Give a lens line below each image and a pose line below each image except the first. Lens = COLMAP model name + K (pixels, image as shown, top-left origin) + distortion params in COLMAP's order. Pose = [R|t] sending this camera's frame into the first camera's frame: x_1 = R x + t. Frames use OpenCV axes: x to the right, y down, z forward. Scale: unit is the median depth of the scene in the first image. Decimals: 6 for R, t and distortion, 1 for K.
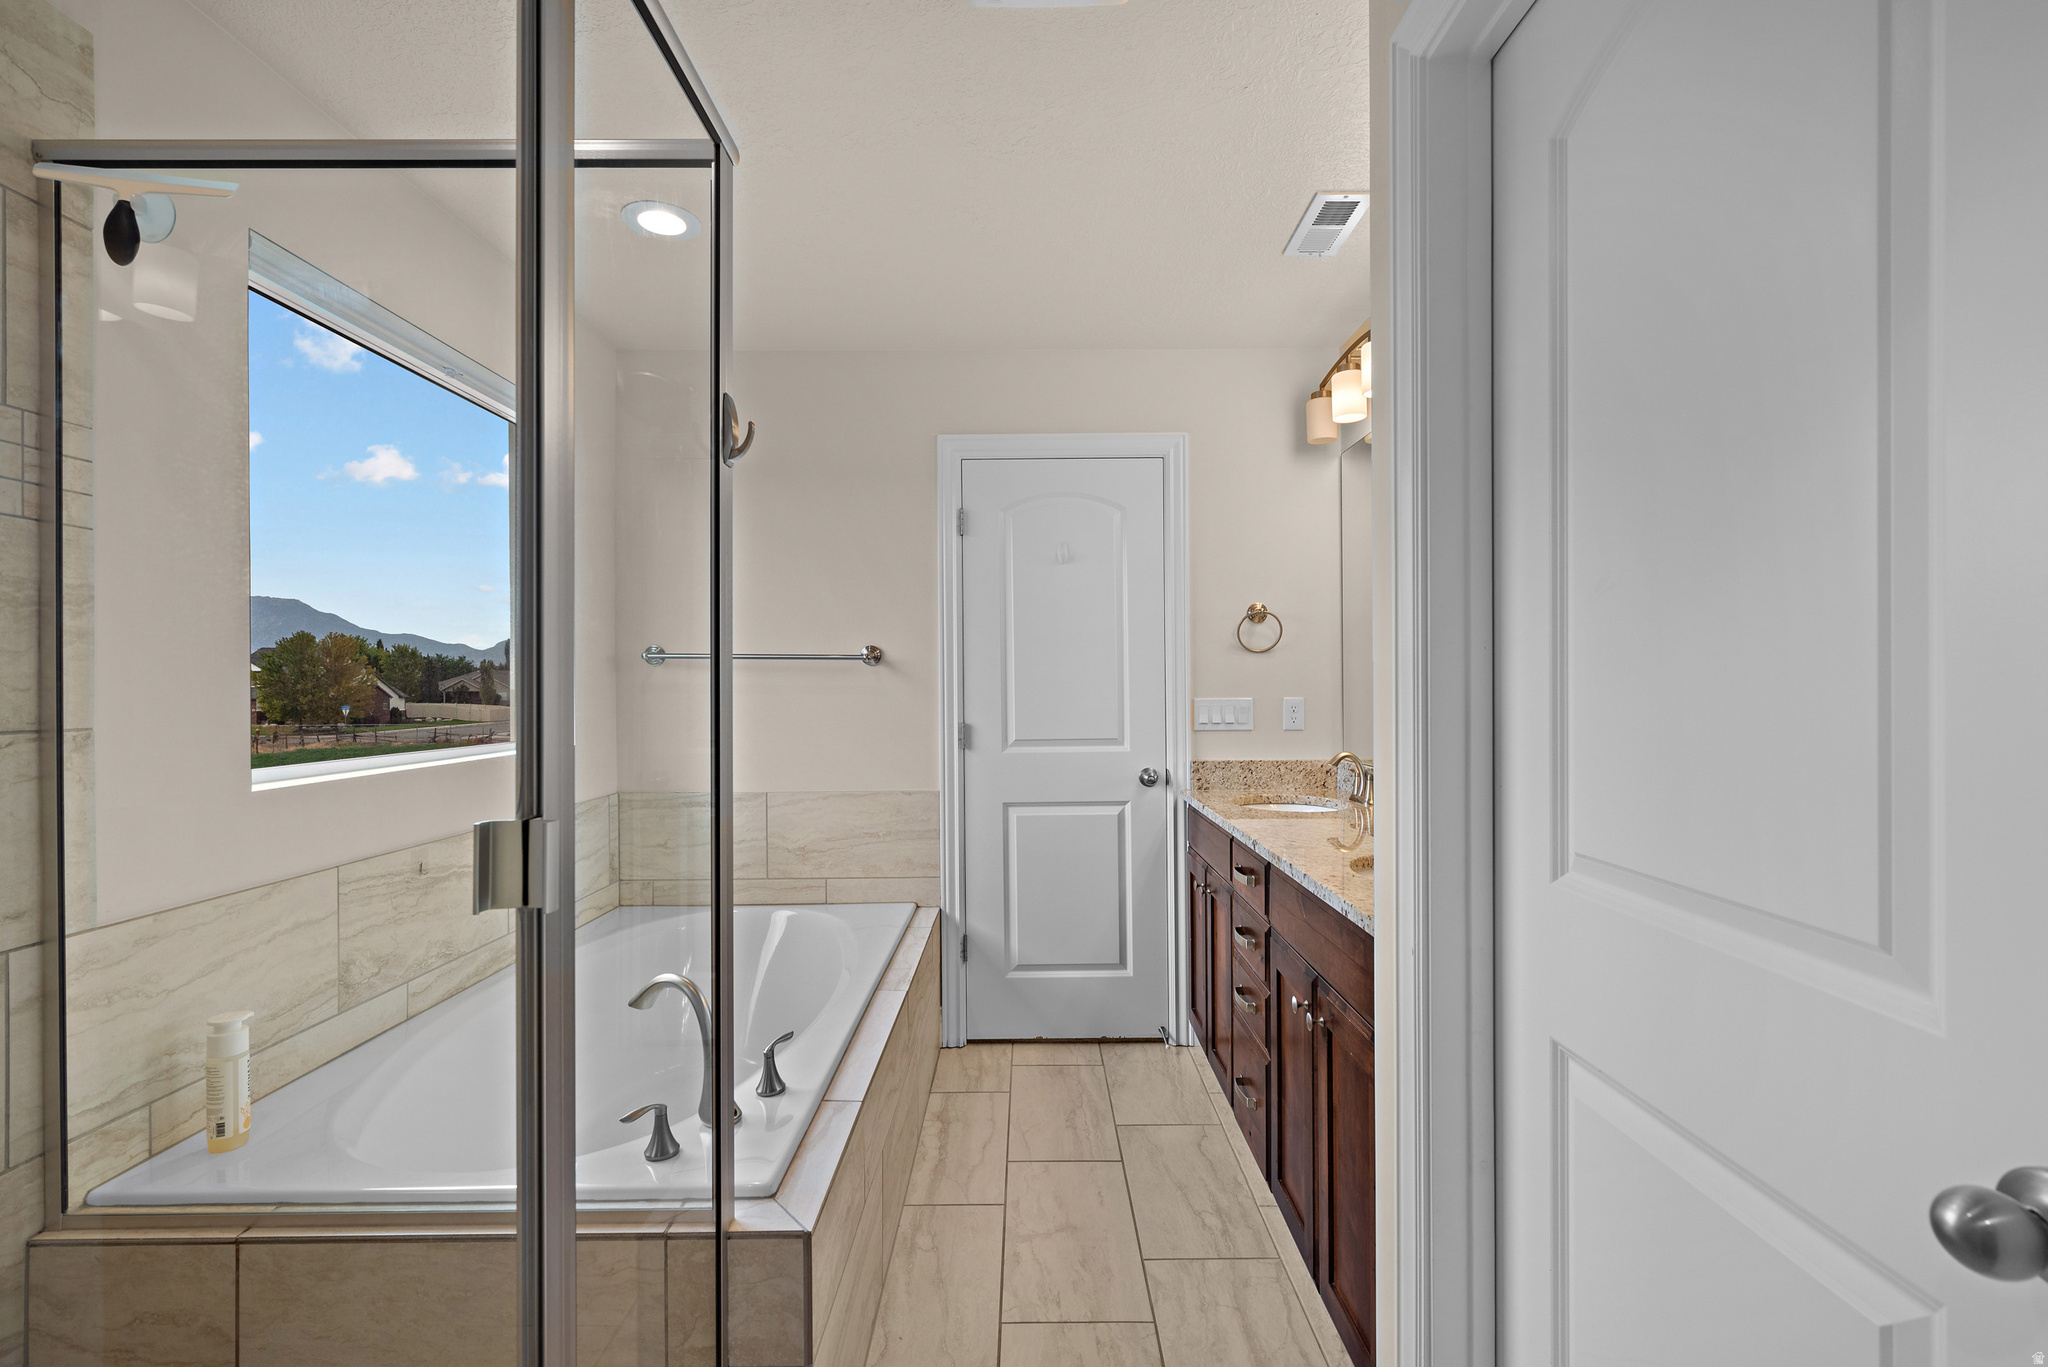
lens RADIAL K [[941.3, 0, 1009.6], [0, 941.3, 676.4], [0, 0, 1]] dist [0.002703, -0.000813]
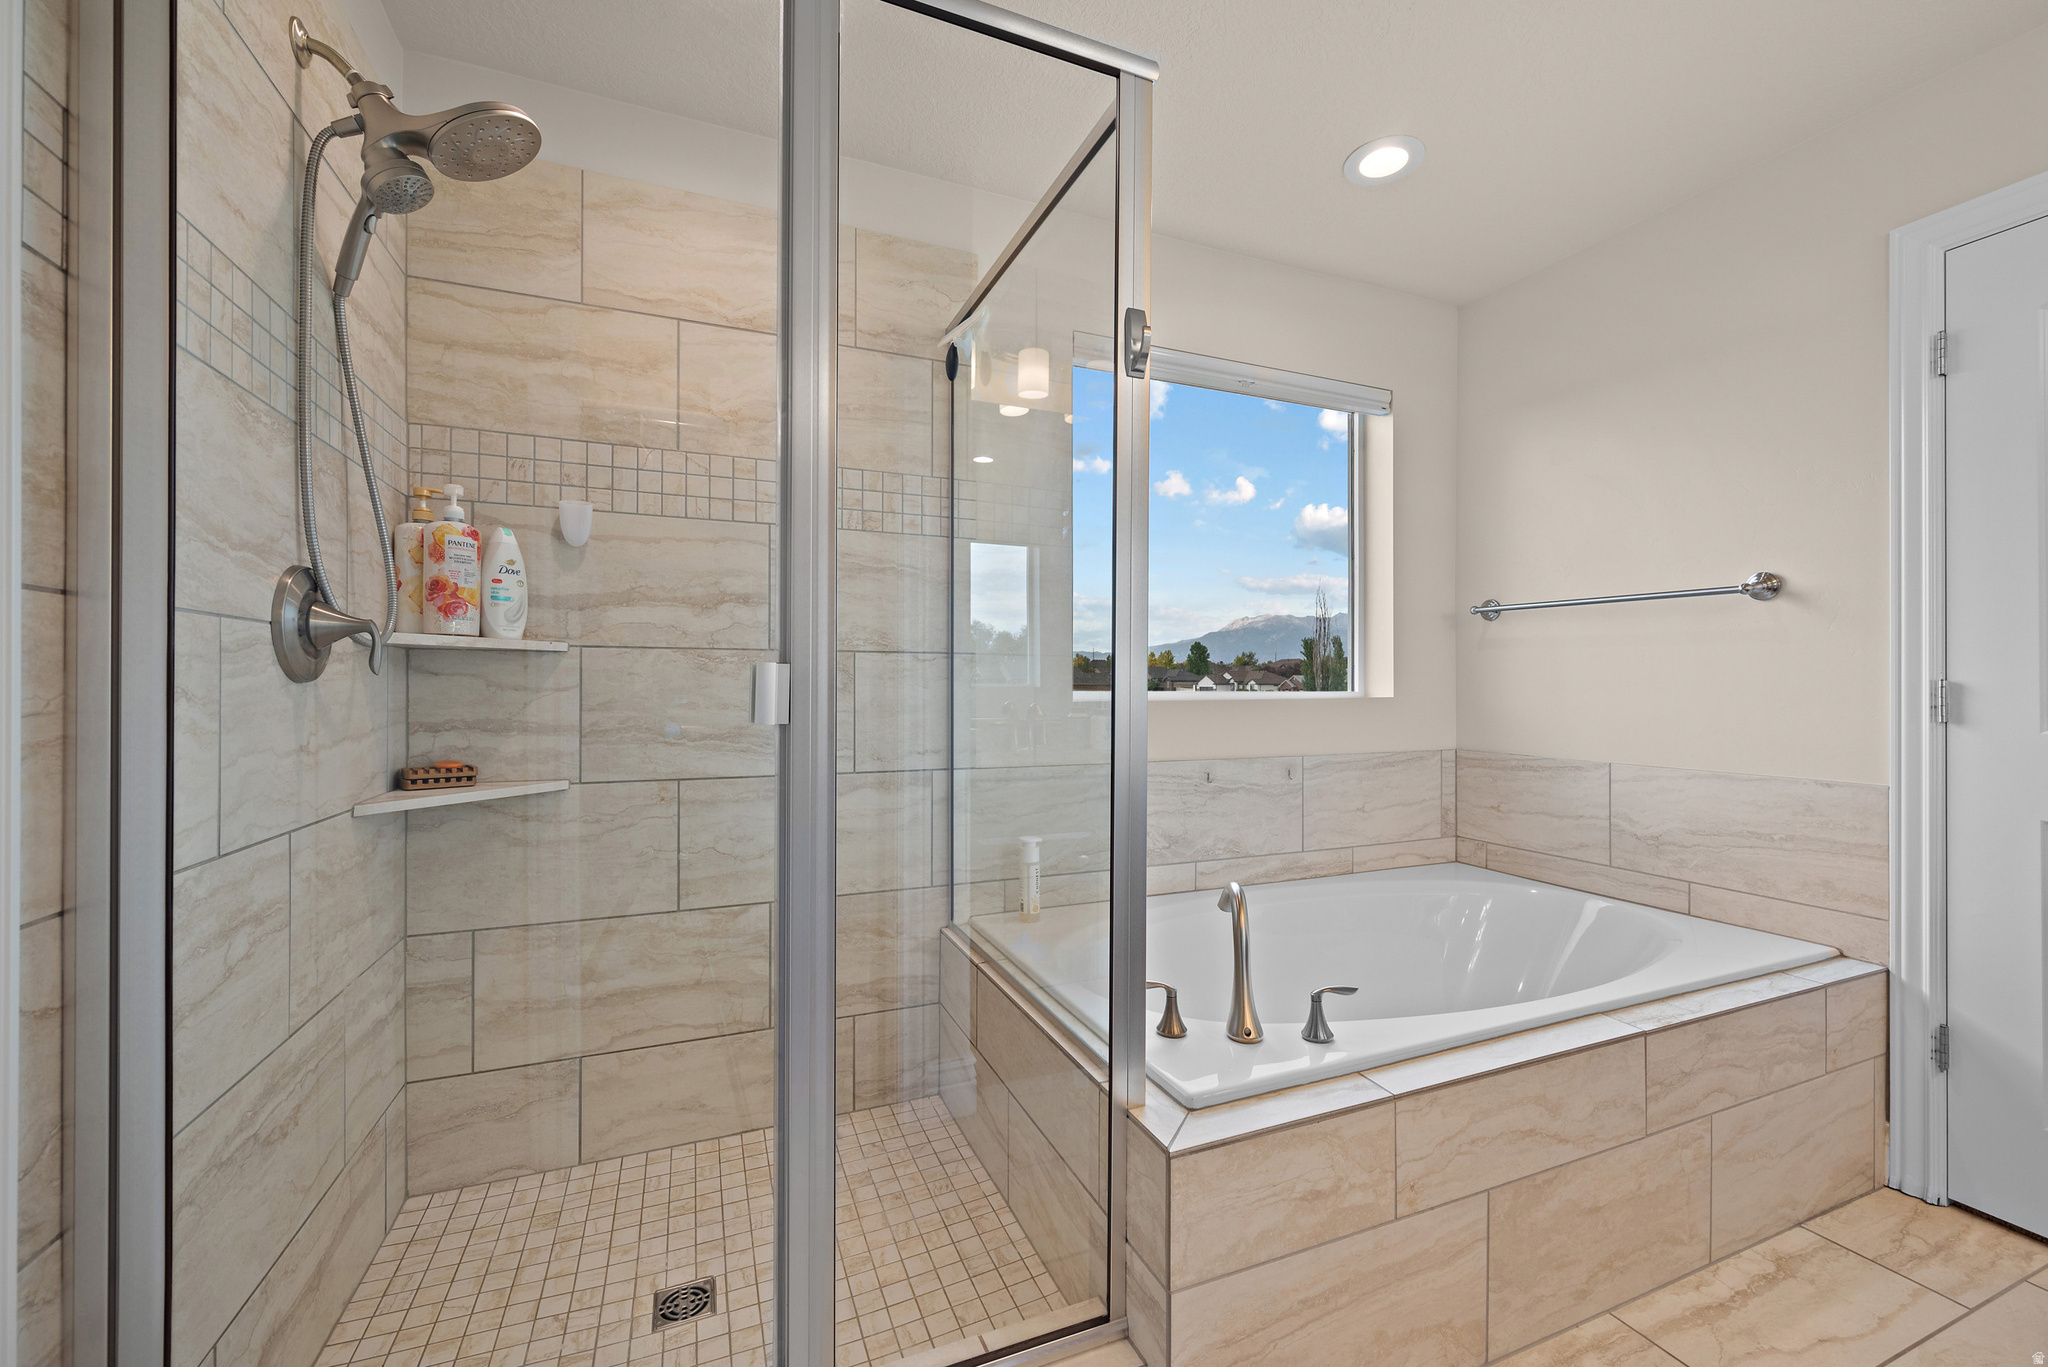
lens RADIAL K [[819.9, 0, 1013.5], [0, 819.9, 682.5], [0, 0, 1]] dist [0.002155, -0.000483]
pose [[0.378055, 0.007724, -0.925751, 0.238643], [-0.001212, 0.999968, 0.007849, 0.051844], [0.925782, -0.001845, 0.378053, 0.260248]]
